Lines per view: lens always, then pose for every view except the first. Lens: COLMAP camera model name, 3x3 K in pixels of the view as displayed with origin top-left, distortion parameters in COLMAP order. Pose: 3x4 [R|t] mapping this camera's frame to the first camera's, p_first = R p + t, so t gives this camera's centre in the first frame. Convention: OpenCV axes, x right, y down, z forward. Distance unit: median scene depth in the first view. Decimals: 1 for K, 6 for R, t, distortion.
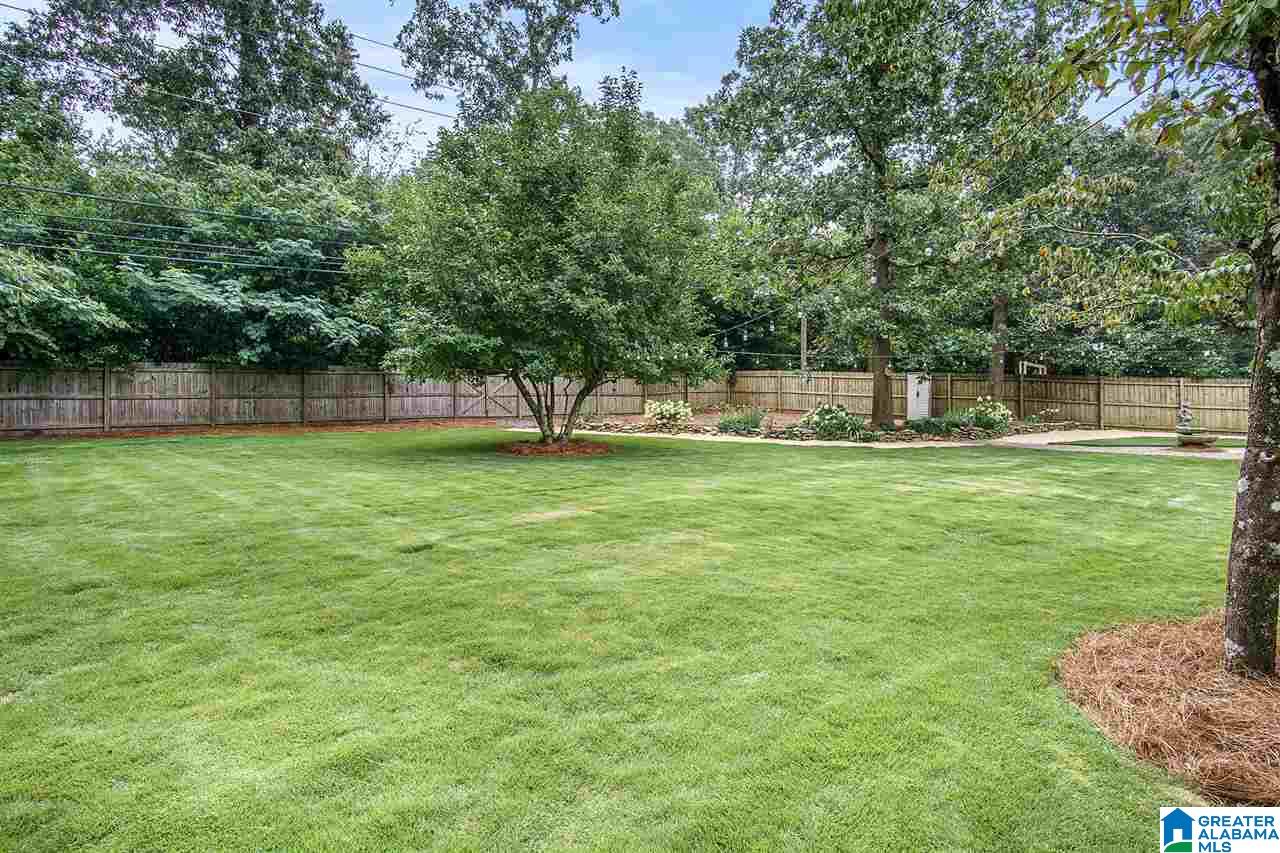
lens RADIAL K [[651.9, 0, 638.8], [0, 651.9, 411.9], [0, 0, 1]] dist [-0.021468, -0.000090]
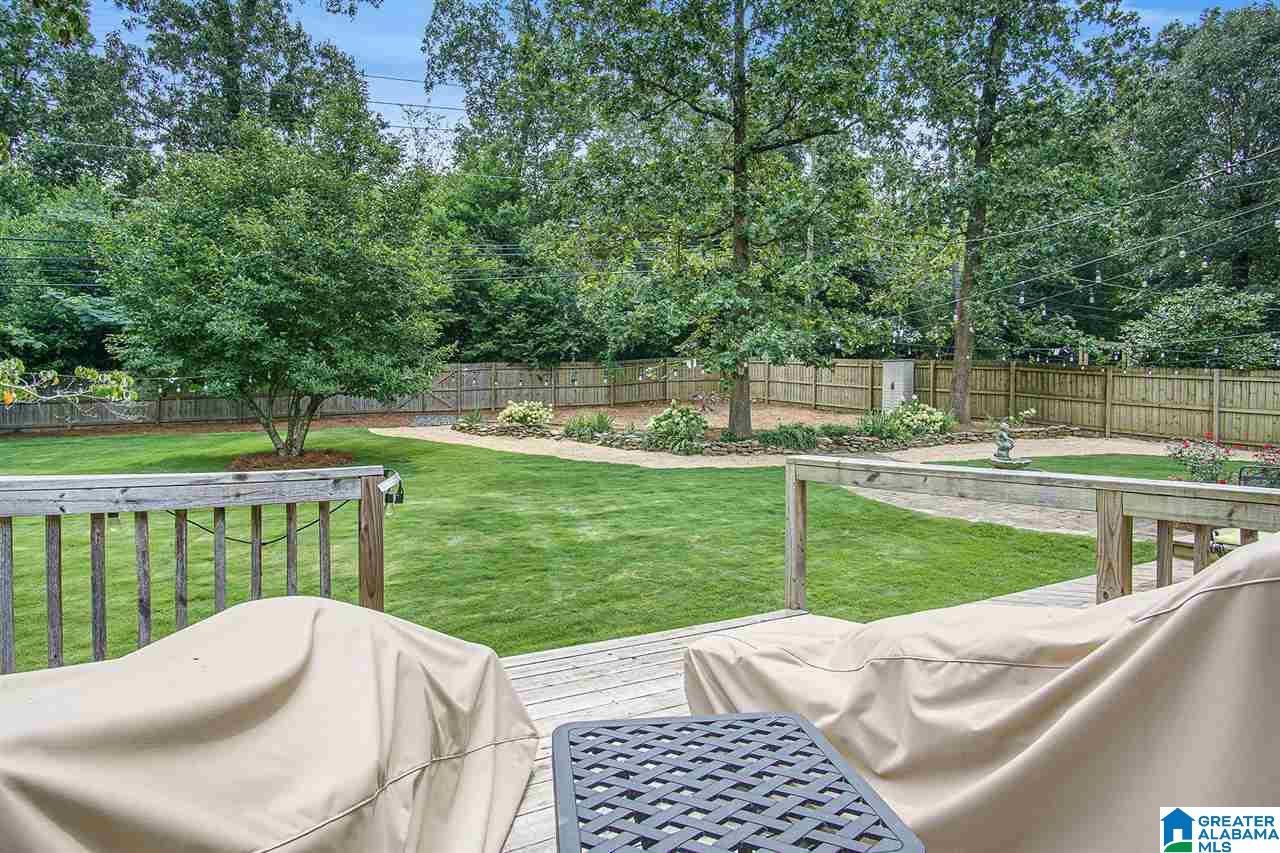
lens RADIAL K [[651.9, 0, 638.8], [0, 651.9, 411.9], [0, 0, 1]] dist [-0.021468, -0.000090]
pose [[0.952315, 0.008556, -0.304997, 0.430280], [0.005111, 0.999019, 0.043982, -0.037916], [0.305074, -0.043444, 0.951337, 0.127387]]
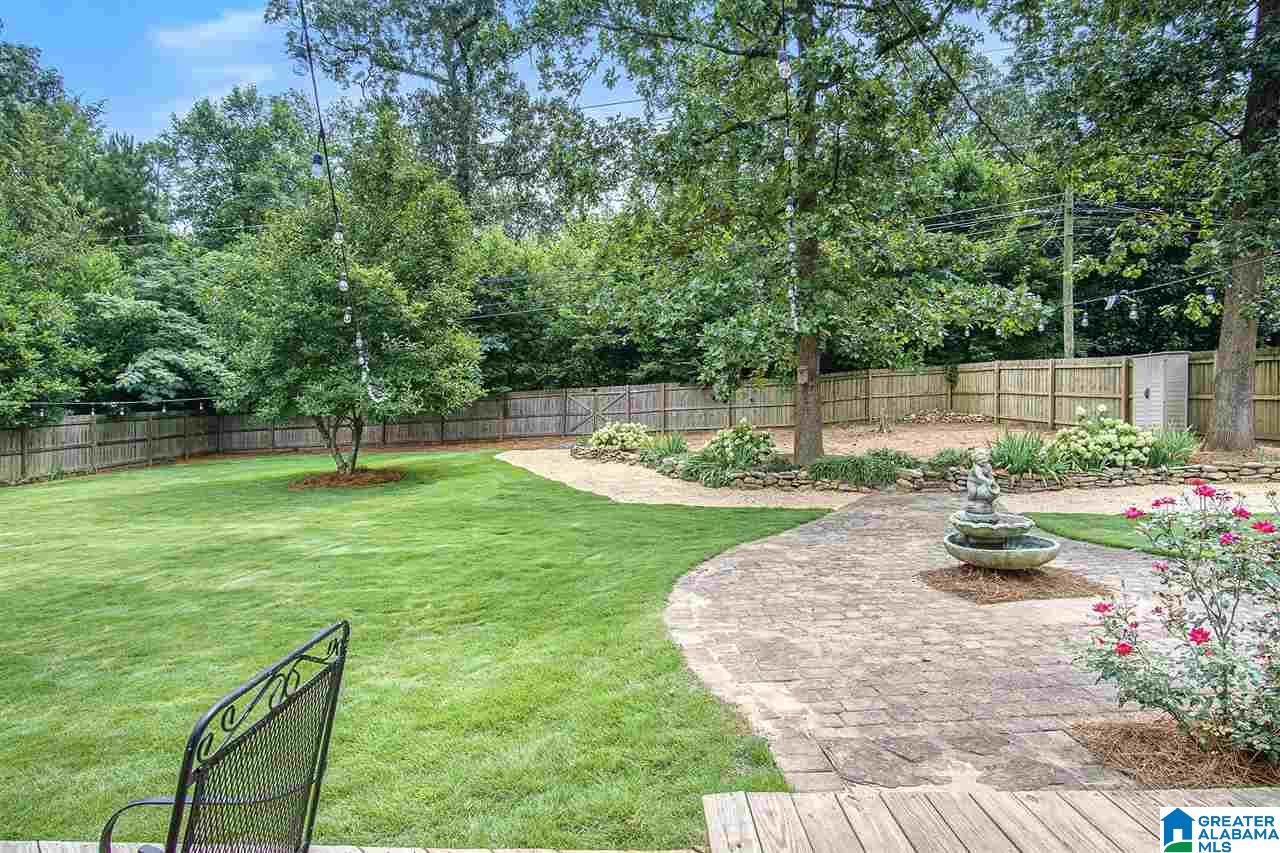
lens RADIAL K [[651.9, 0, 638.8], [0, 651.9, 411.9], [0, 0, 1]] dist [-0.021468, -0.000090]
pose [[0.691851, -0.019182, -0.721786, 0.601054], [0.026449, 0.999649, -0.001214, -0.026660], [0.721556, -0.018251, 0.692116, 0.354706]]
